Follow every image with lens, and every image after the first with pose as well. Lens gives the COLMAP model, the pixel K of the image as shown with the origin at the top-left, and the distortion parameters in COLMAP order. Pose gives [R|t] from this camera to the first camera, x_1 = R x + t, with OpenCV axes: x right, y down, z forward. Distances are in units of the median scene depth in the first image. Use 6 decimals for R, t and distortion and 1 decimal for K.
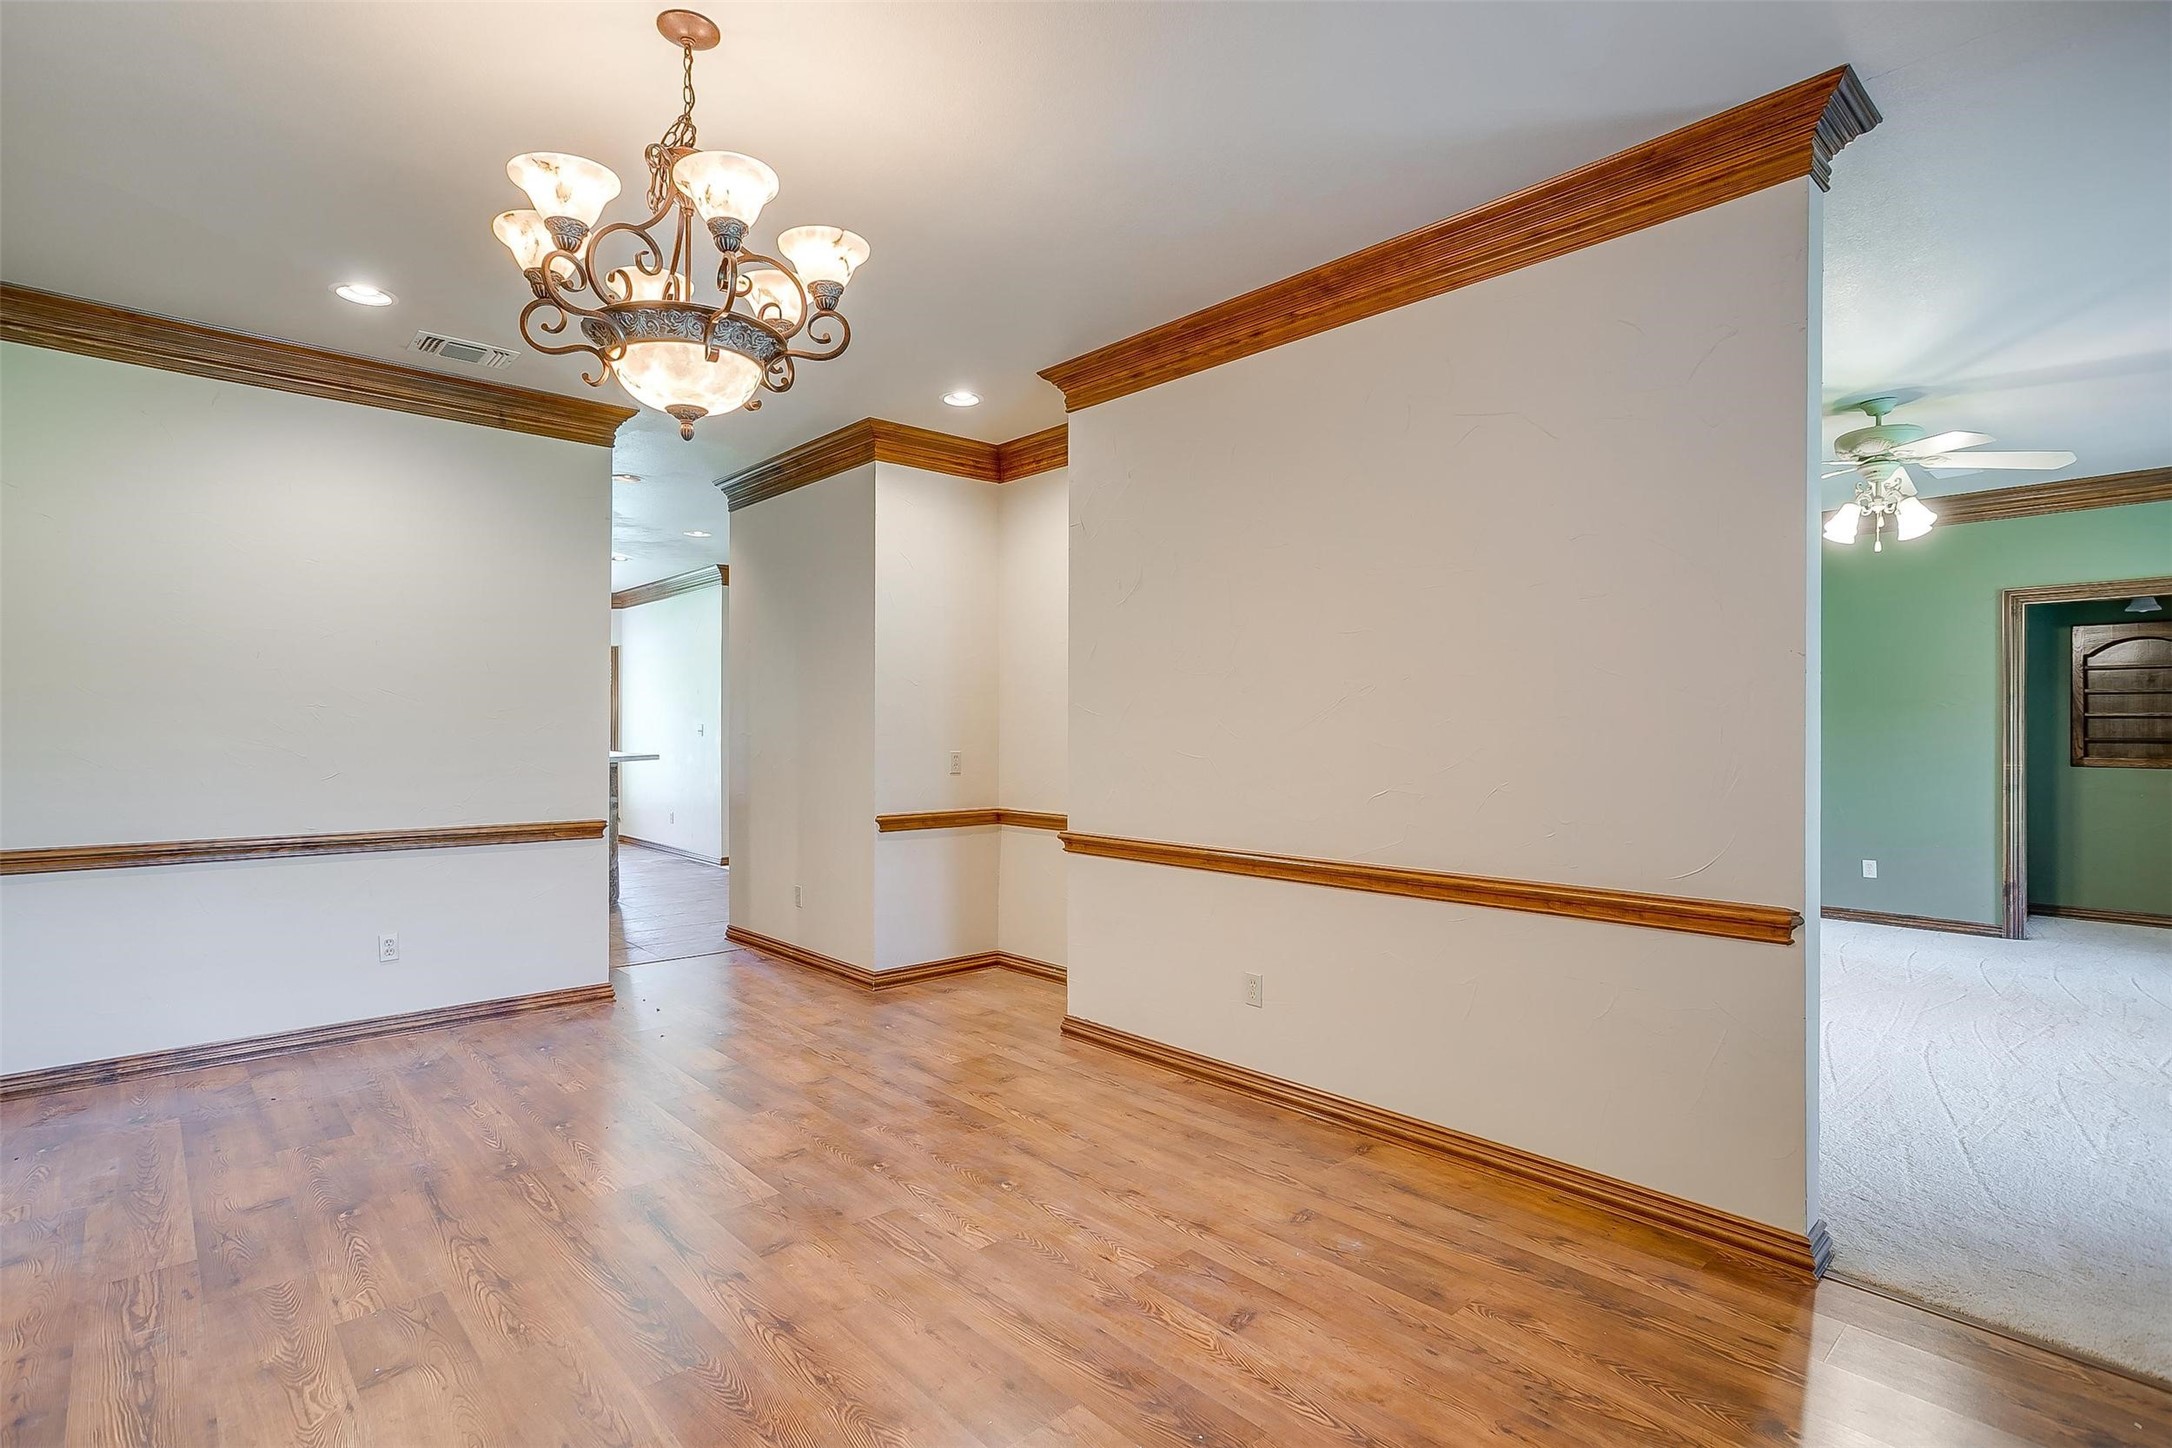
lens RADIAL K [[1060.6, 0, 1075.1], [0, 1060.6, 730.6], [0, 0, 1]] dist [-0.002111, 0.006236]
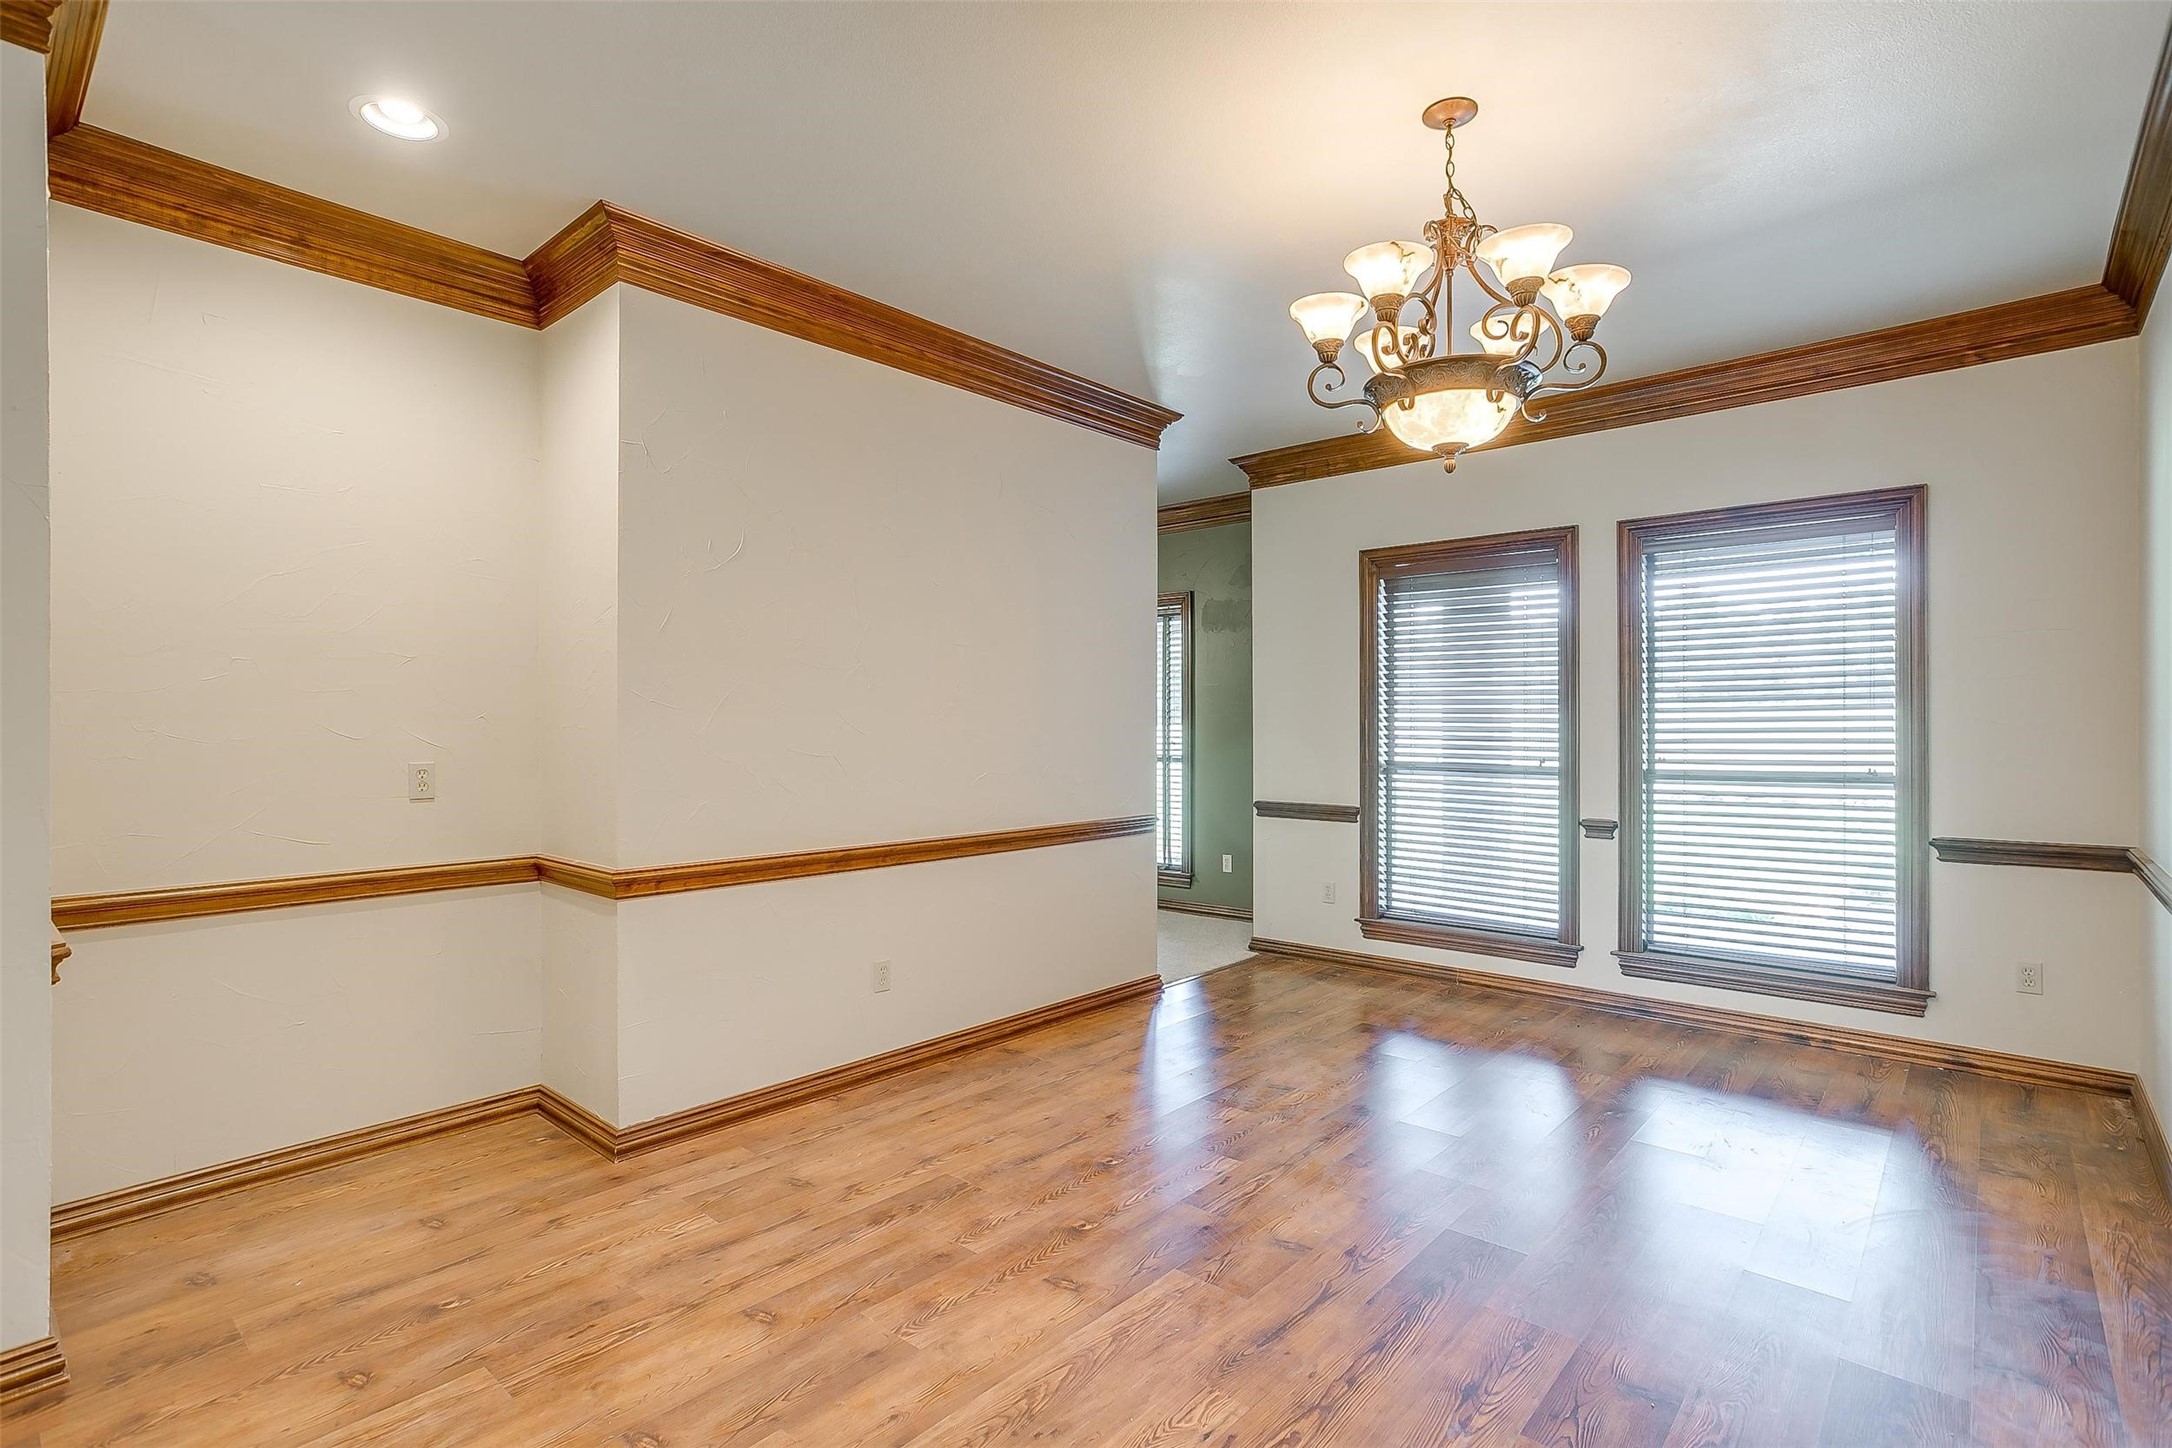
lens RADIAL K [[1060.6, 0, 1074.0], [0, 1060.6, 726.1], [0, 0, 1]] dist [-0.002111, 0.006236]
pose [[-0.126289, 0.002694, 0.991990, -0.958442], [-0.003934, 0.999987, -0.003216, 0.002377], [-0.991986, -0.004309, -0.126277, 1.022536]]
